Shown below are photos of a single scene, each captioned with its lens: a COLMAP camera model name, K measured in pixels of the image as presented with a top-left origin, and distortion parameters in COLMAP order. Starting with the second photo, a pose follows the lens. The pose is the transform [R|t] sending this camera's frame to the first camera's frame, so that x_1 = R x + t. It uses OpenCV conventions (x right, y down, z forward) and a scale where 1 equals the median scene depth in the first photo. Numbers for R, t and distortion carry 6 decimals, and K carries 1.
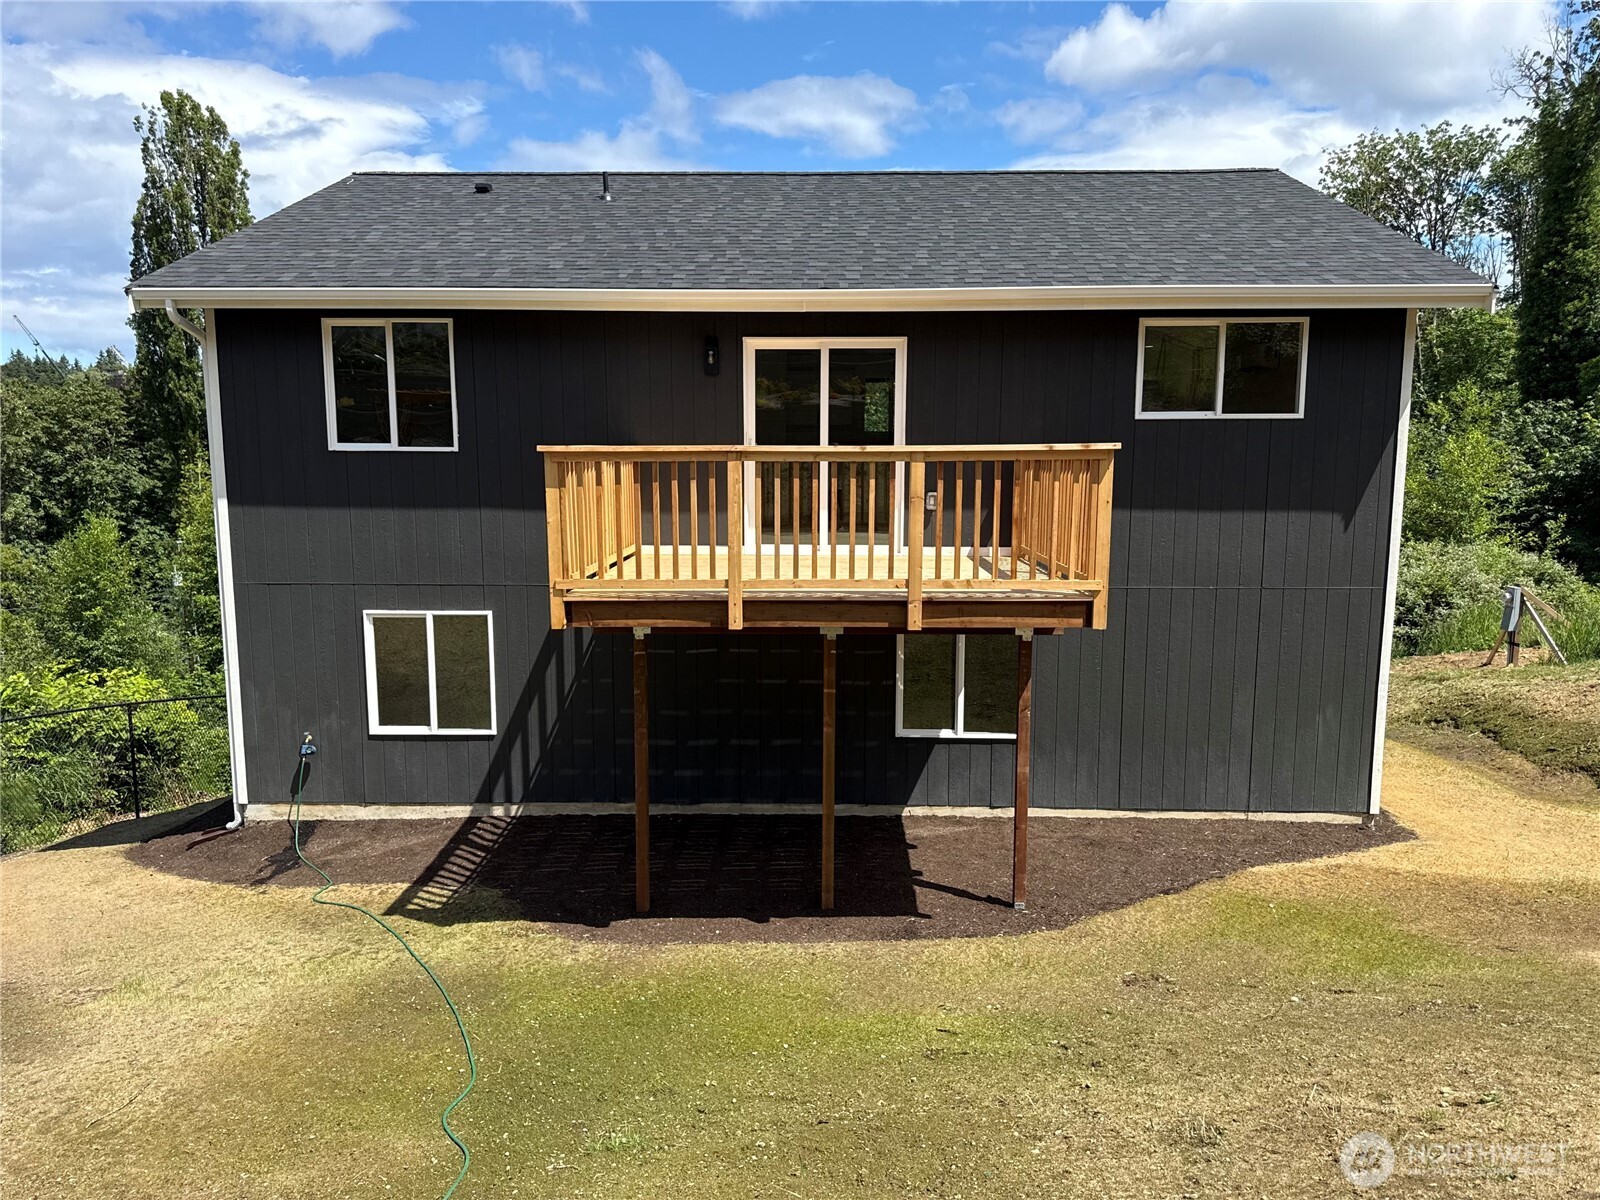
lens RADIAL K [[1121.1, 0, 792.8], [0, 1121.1, 606.2], [0, 0, 1]] dist [0.108740, -0.170667]
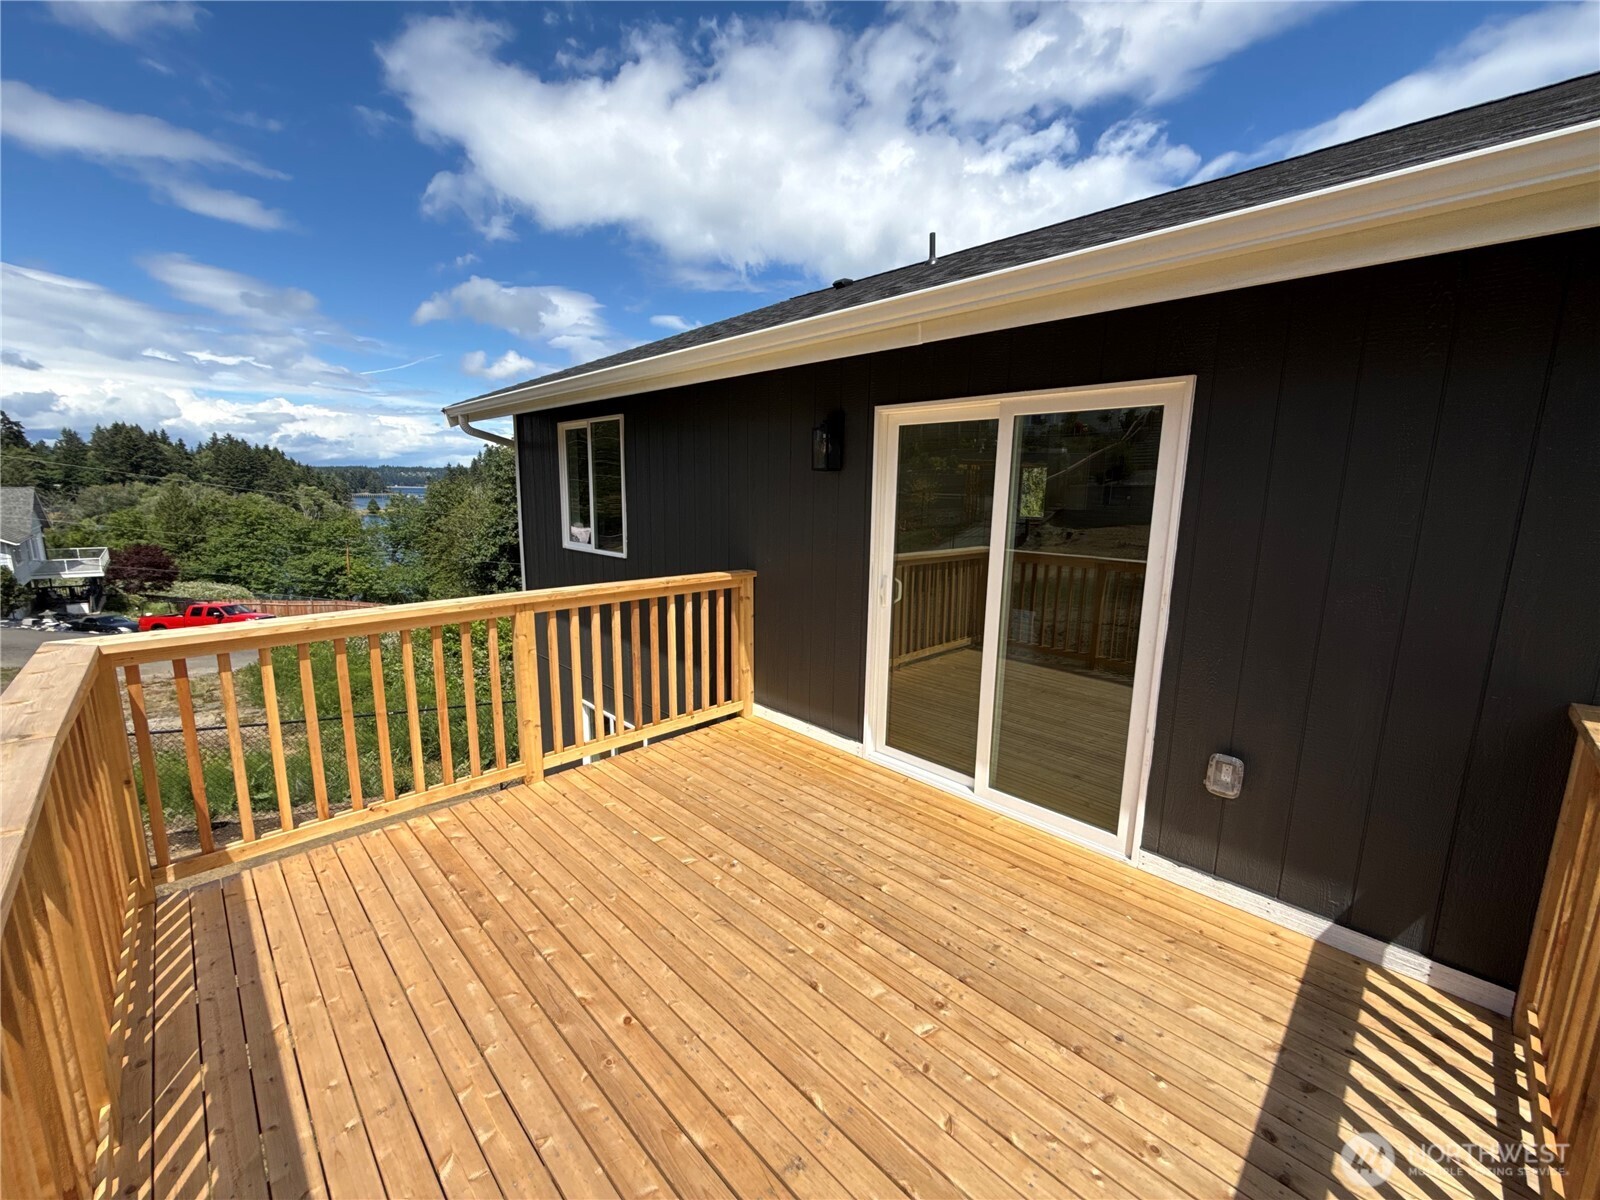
lens RADIAL K [[636.5, 0, 794.4], [0, 636.5, 597.6], [0, 0, 1]] dist [0.001515, -0.000506]
pose [[0.721289, 0.130063, -0.680313, 0.157996], [-0.120216, 0.990812, 0.061968, -0.155309], [0.682122, 0.037088, 0.730297, 0.729228]]
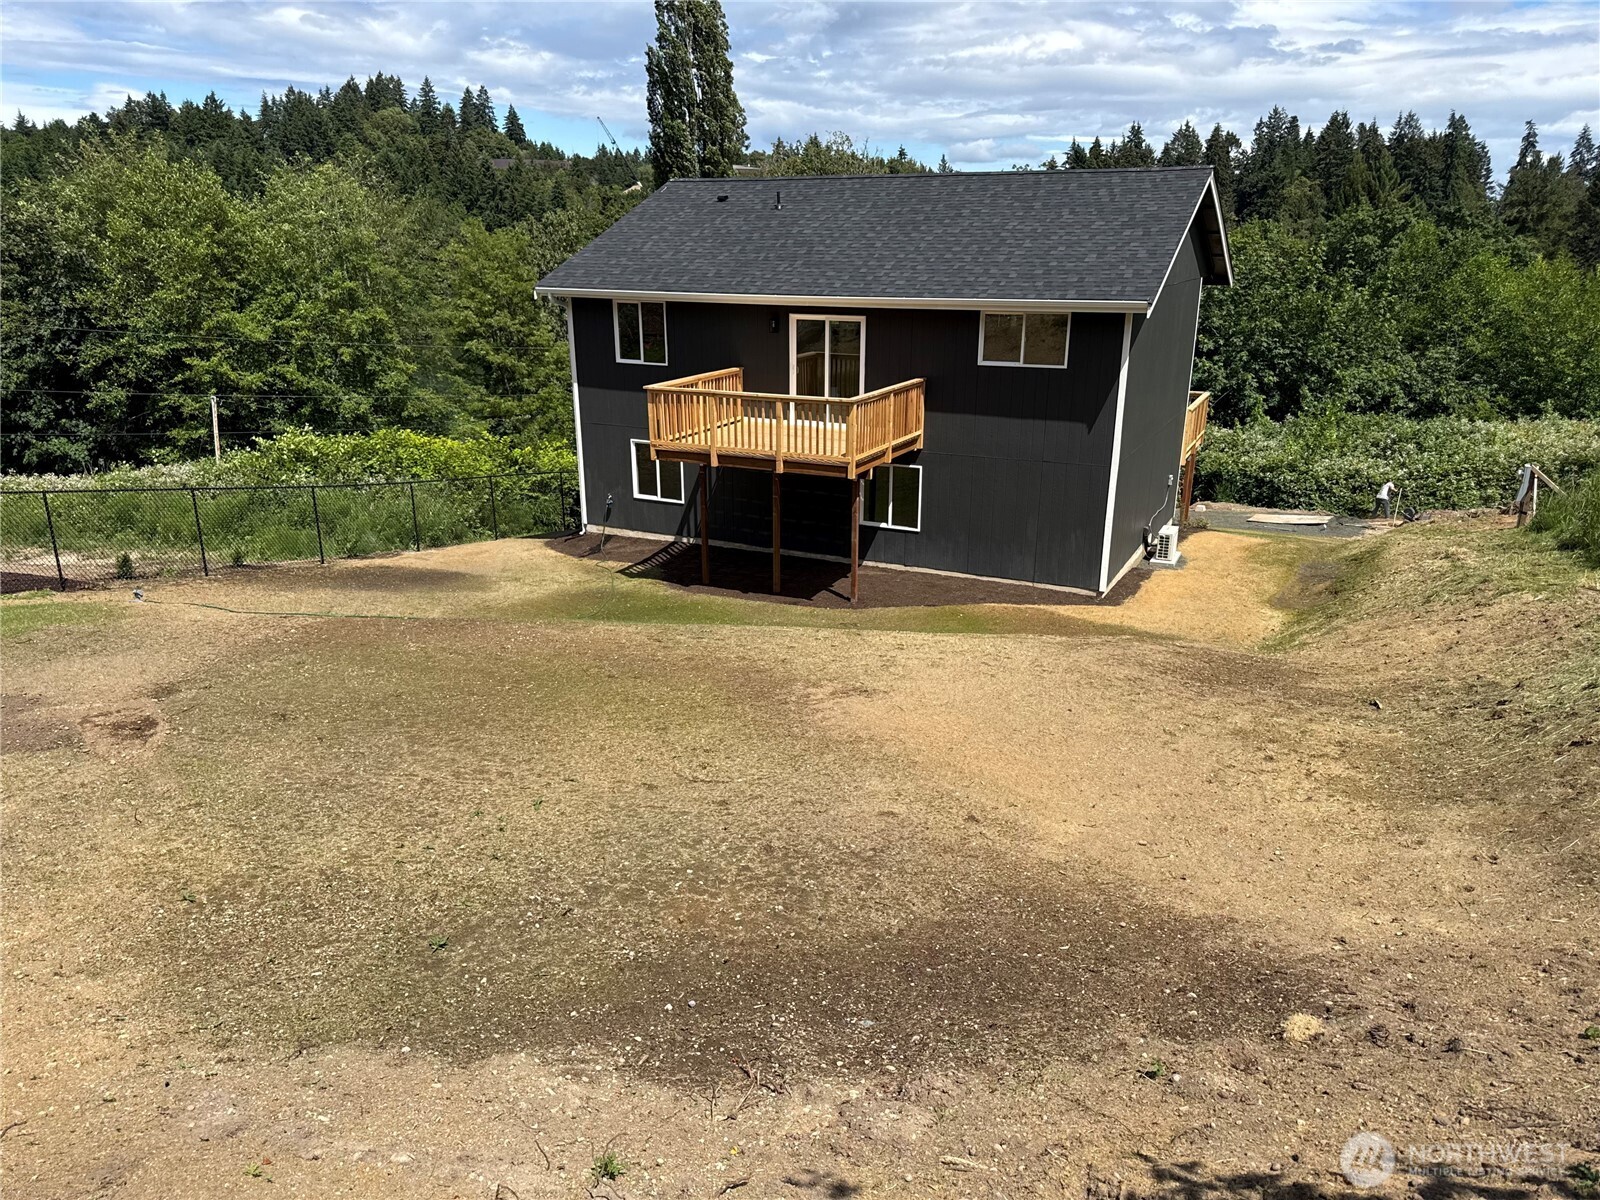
lens RADIAL K [[1121.1, 0, 792.8], [0, 1121.1, 606.2], [0, 0, 1]] dist [0.108740, -0.170667]
pose [[0.905526, 0.130405, -0.403755, 0.817909], [-0.054618, 0.979506, 0.193867, -0.119397], [0.420762, -0.153500, 0.894090, -0.838725]]
